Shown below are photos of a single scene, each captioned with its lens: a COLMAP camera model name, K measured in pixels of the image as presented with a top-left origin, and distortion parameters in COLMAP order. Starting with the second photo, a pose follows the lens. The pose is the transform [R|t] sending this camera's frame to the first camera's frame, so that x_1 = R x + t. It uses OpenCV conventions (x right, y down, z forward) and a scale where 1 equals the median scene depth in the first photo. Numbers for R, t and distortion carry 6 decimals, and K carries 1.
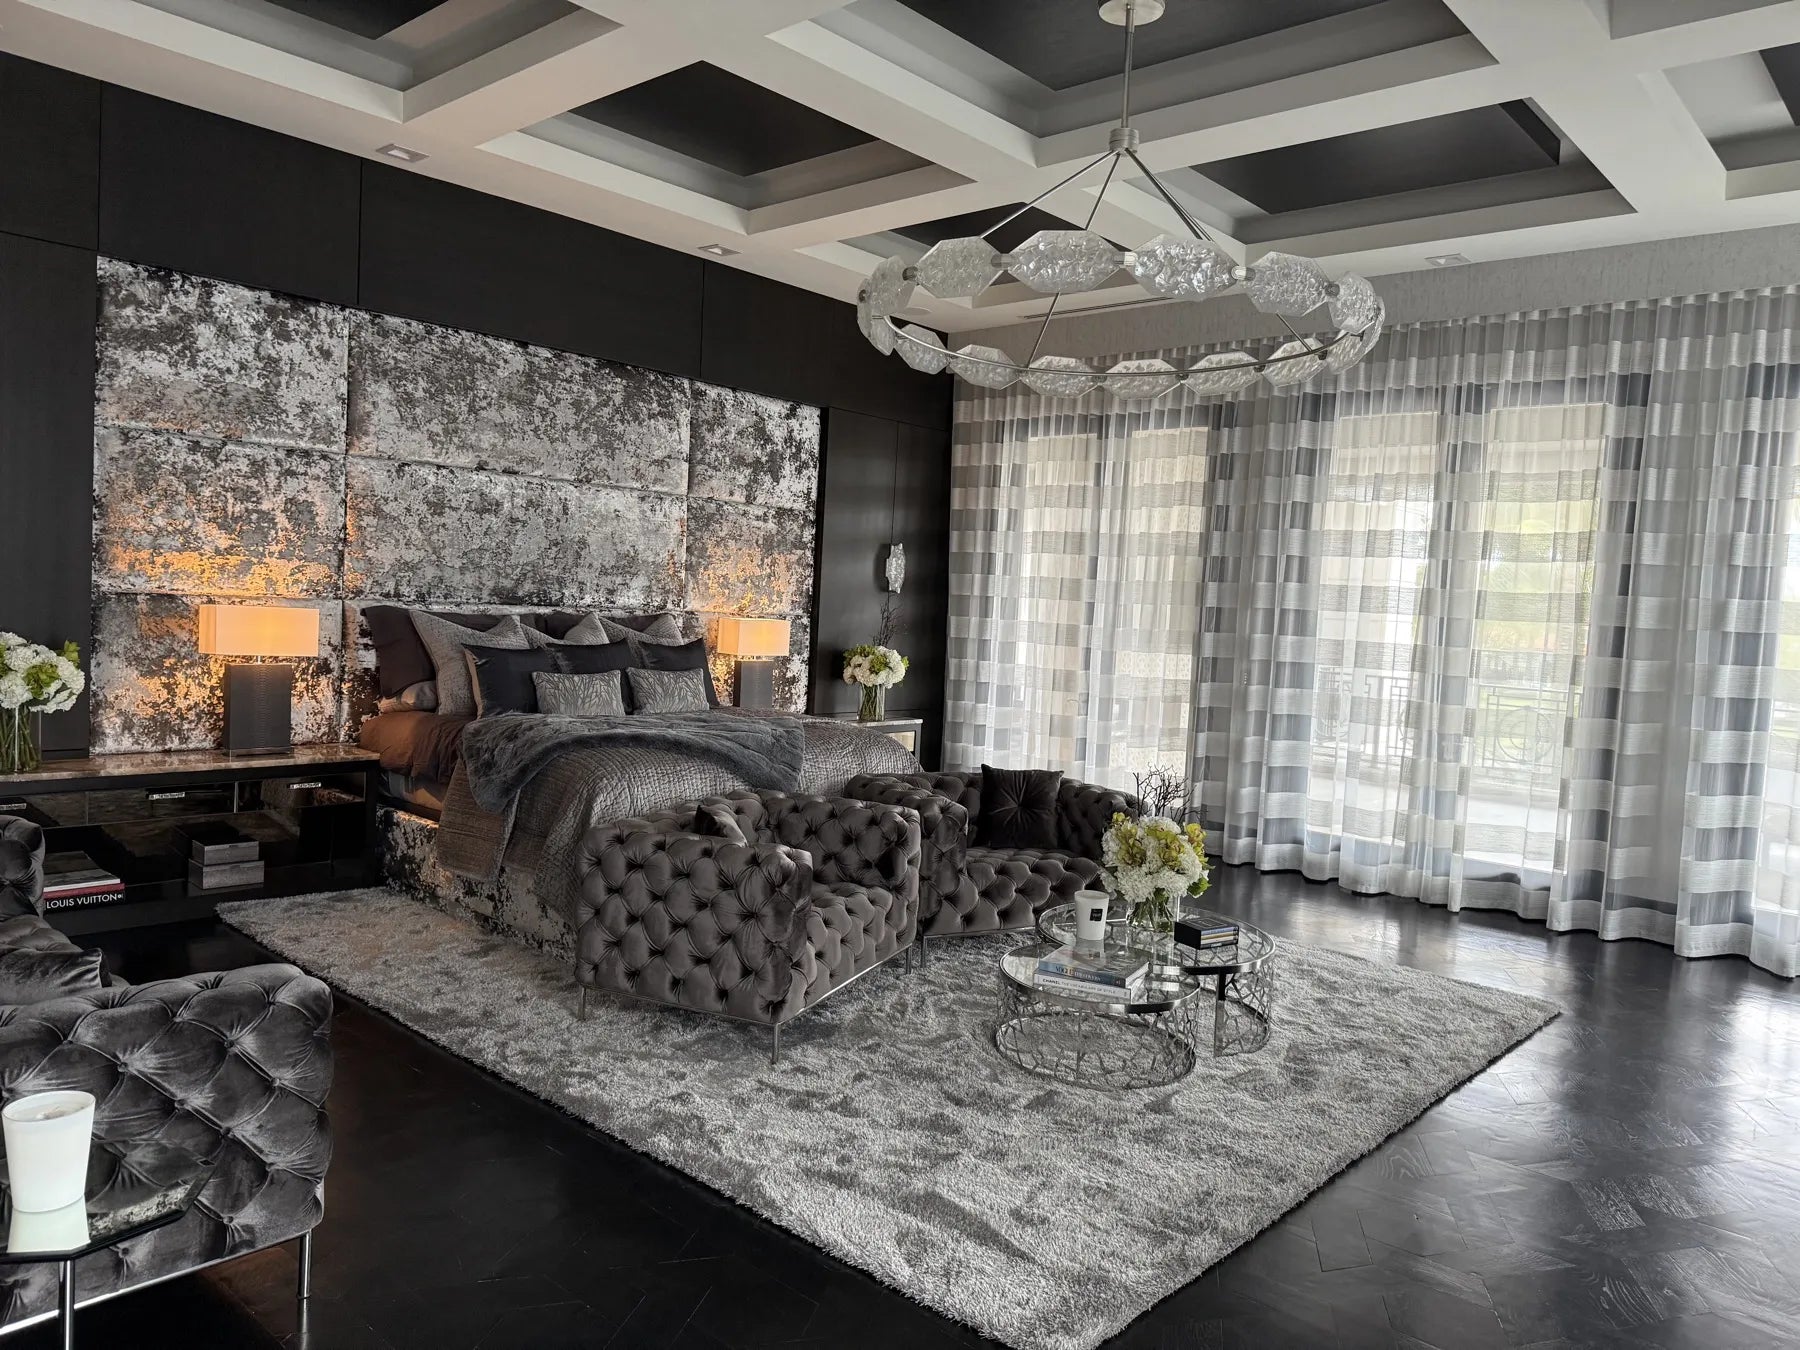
lens RADIAL K [[1263.8, 0, 899.2], [0, 1263.8, 683.2], [0, 0, 1]] dist [0.177991, -0.354032]
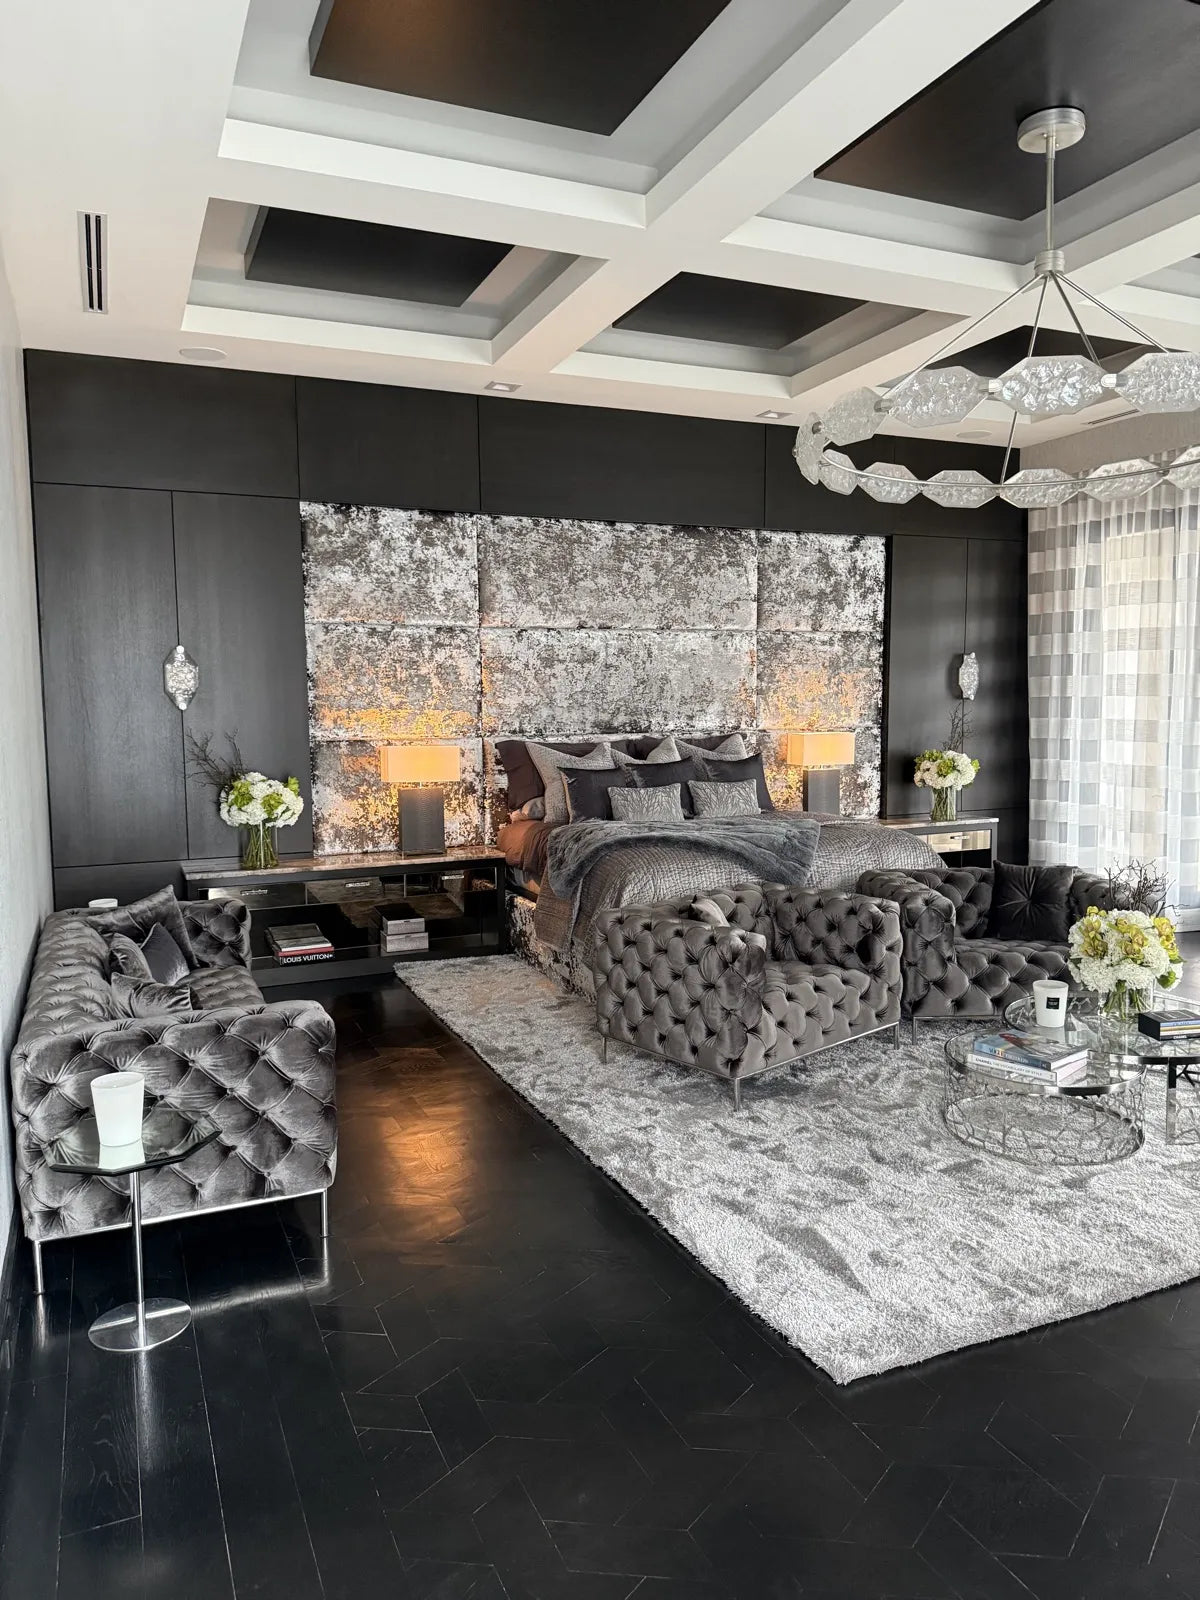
lens RADIAL K [[1123.4, 0, 589.6], [0, 1123.4, 806.4], [0, 0, 1]] dist [0.177991, -0.354032]
pose [[0.907815, -0.025394, -0.418601, 0.165323], [0.031586, 0.999470, 0.007869, 0.000683], [0.418180, -0.020366, 0.908136, -0.008000]]
